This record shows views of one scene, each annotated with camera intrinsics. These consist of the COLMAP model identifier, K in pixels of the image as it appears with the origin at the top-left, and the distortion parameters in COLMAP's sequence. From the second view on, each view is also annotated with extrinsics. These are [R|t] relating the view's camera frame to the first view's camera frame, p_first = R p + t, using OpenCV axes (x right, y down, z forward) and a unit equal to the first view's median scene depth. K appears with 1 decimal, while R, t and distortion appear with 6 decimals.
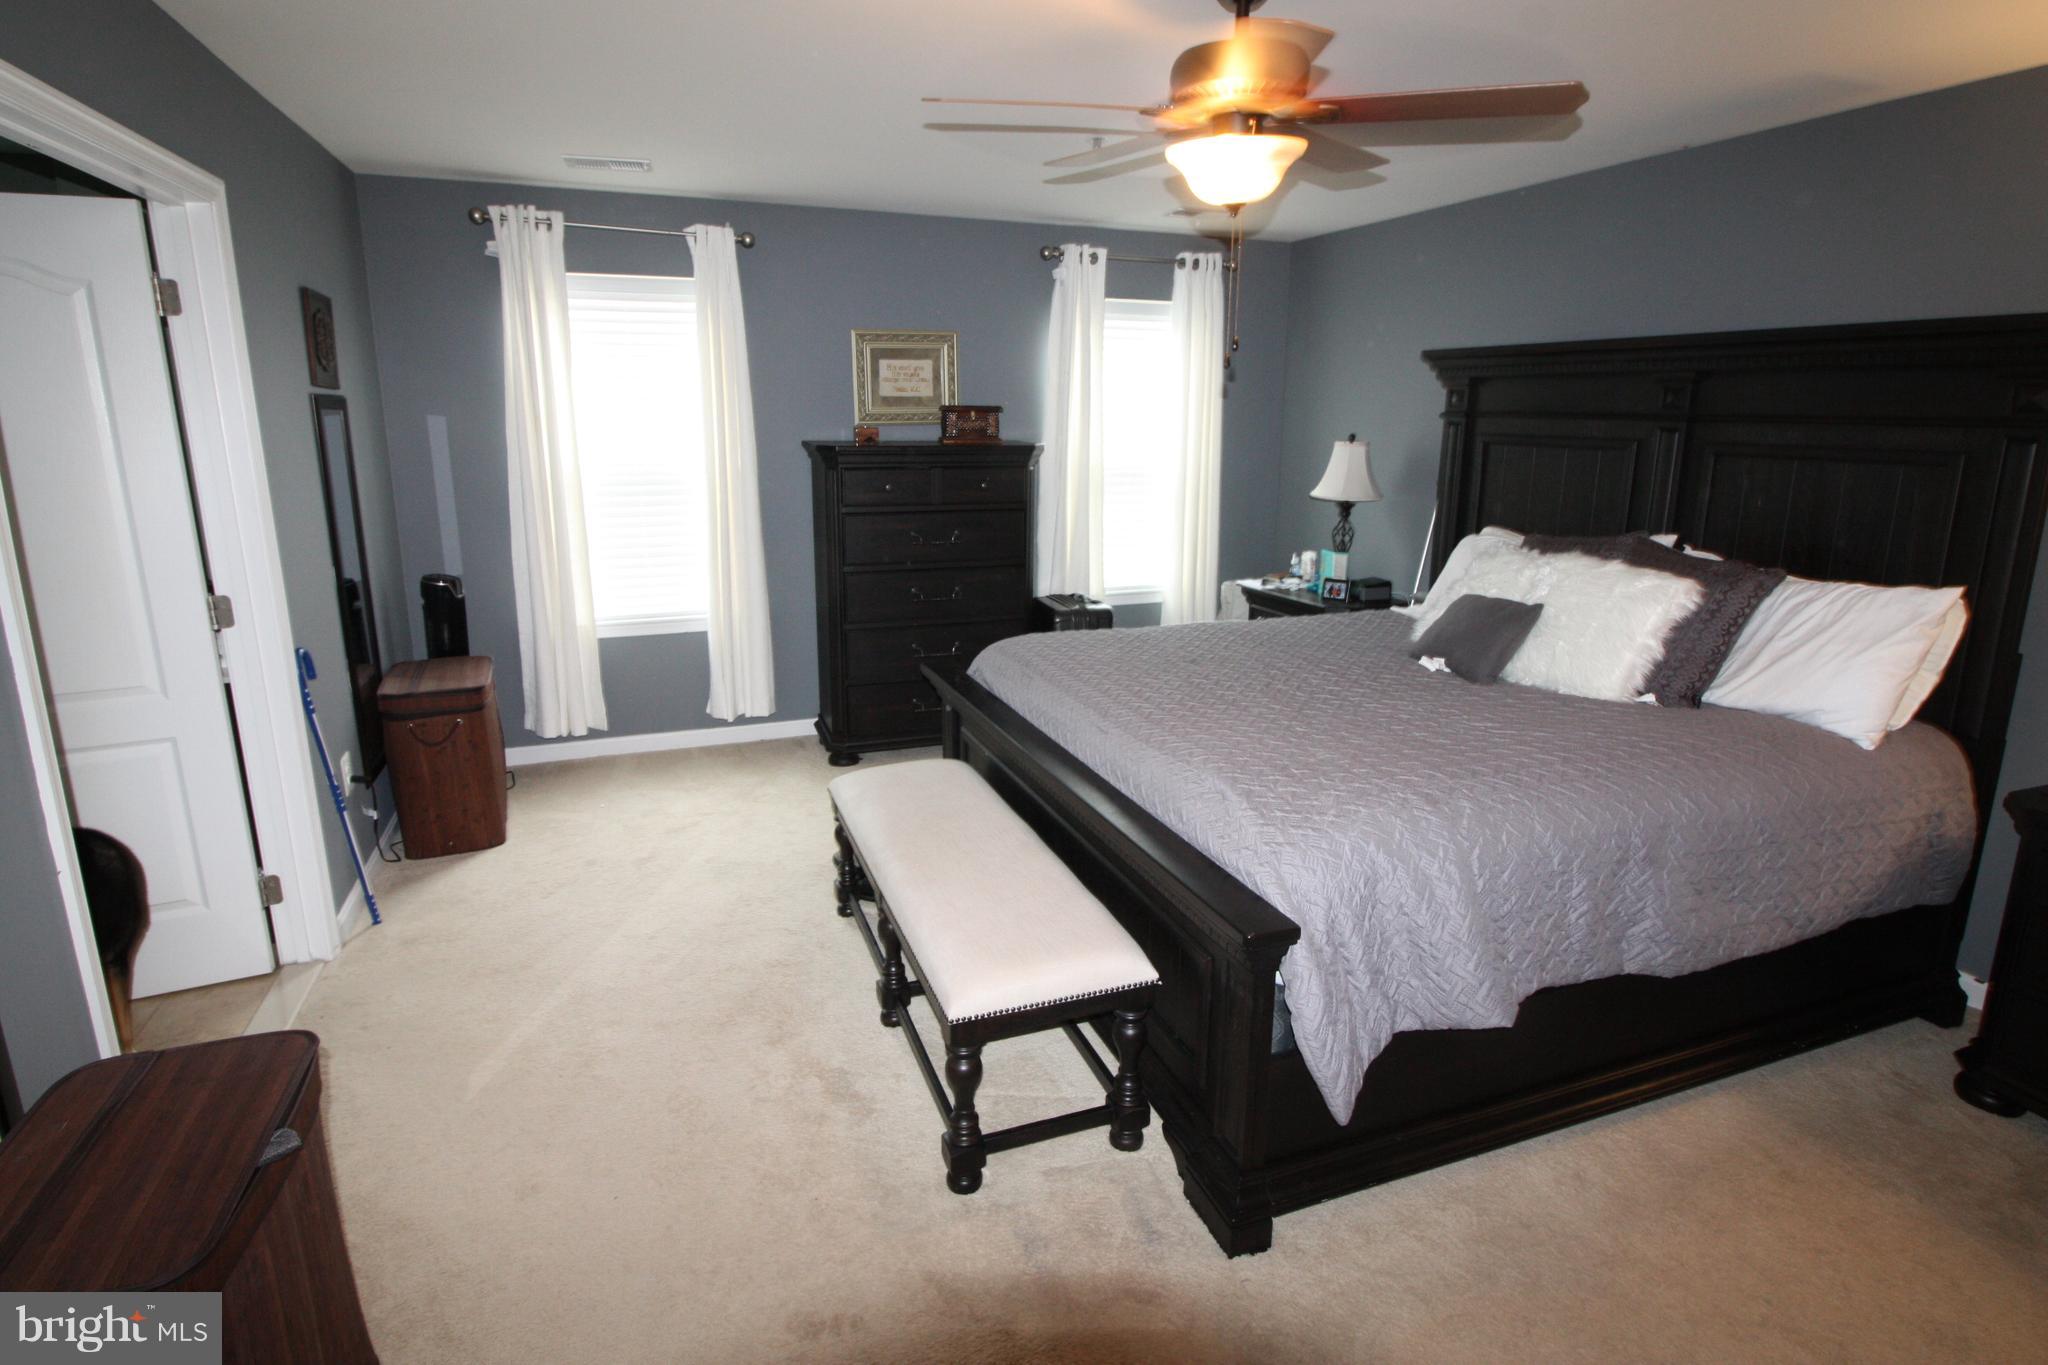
lens RADIAL K [[1073.3, 0, 1023.6], [0, 1073.3, 670.7], [0, 0, 1]] dist [0.002255, -0.009472]
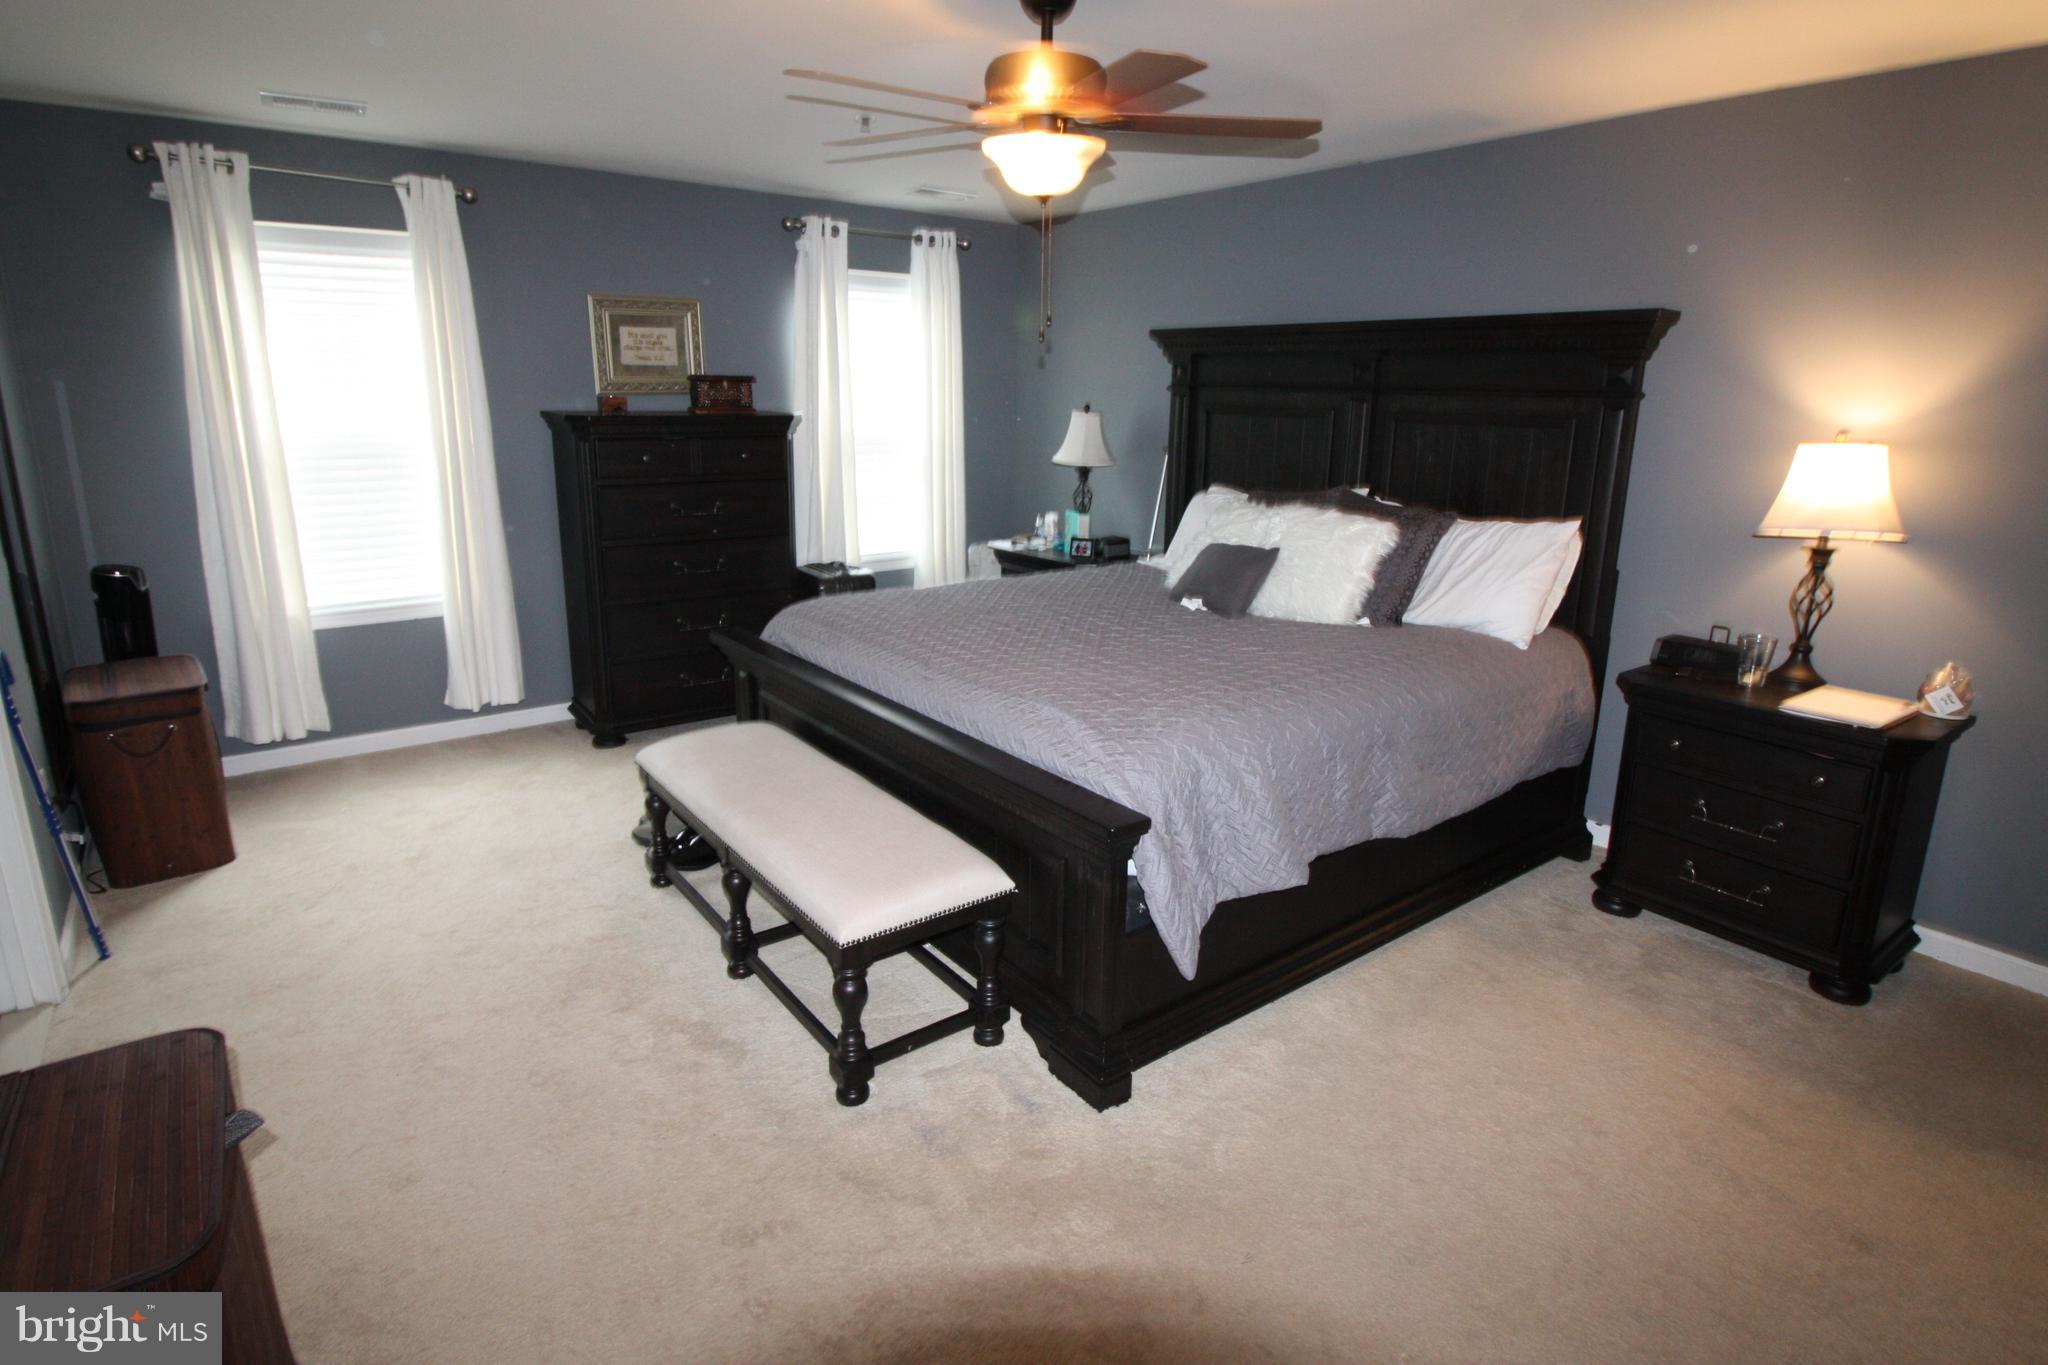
lens RADIAL K [[1073.3, 0, 1023.4], [0, 1073.3, 671.7], [0, 0, 1]] dist [0.002255, -0.009472]
pose [[0.959291, -0.066262, 0.274537, -0.116680], [0.059641, 0.997694, 0.032402, 0.018746], [-0.276051, -0.014709, 0.961030, -0.059186]]
